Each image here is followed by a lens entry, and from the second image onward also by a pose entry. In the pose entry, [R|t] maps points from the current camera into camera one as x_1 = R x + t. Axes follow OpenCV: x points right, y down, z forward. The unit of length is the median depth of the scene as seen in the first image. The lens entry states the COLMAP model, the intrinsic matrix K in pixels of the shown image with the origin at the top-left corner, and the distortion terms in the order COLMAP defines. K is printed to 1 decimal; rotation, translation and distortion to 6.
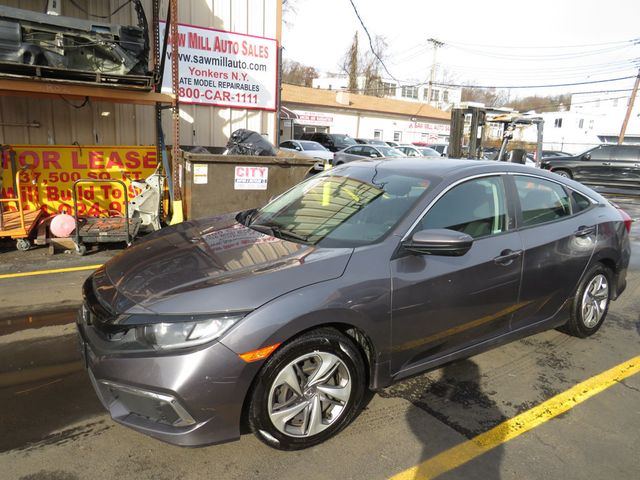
lens RADIAL K [[462.4, 0, 308.9], [0, 462.4, 239.8], [0, 0, 1]] dist [-0.027879, 0.004881]
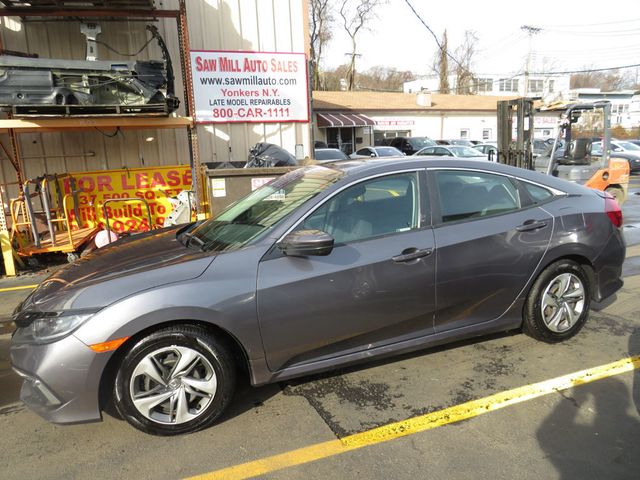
lens RADIAL K [[462.4, 0, 308.9], [0, 462.4, 239.8], [0, 0, 1]] dist [-0.027879, 0.004881]
pose [[0.971855, -0.036300, -0.232766, 0.198438], [0.032090, 0.999246, -0.021849, 0.008236], [0.233384, 0.013765, 0.972287, 0.002218]]
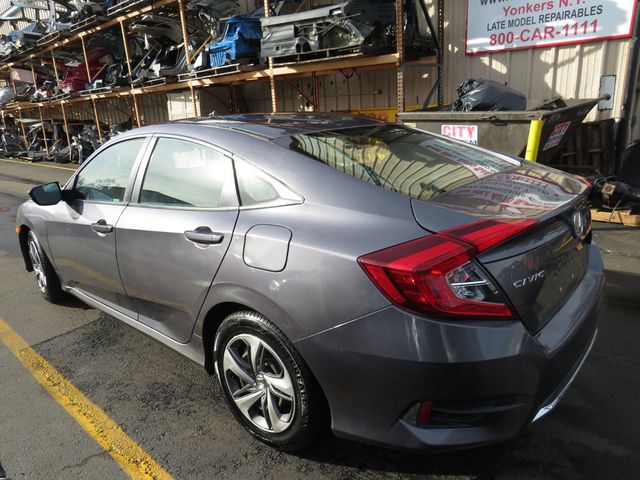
lens RADIAL K [[461.7, 0, 309.1], [0, 461.7, 239.0], [0, 0, 1]] dist [-0.038045, 0.038920]
pose [[0.246986, 0.222935, -0.943026, 0.620073], [-0.138342, 0.971320, 0.193391, -0.077822], [0.959093, 0.082695, 0.270744, 0.506675]]
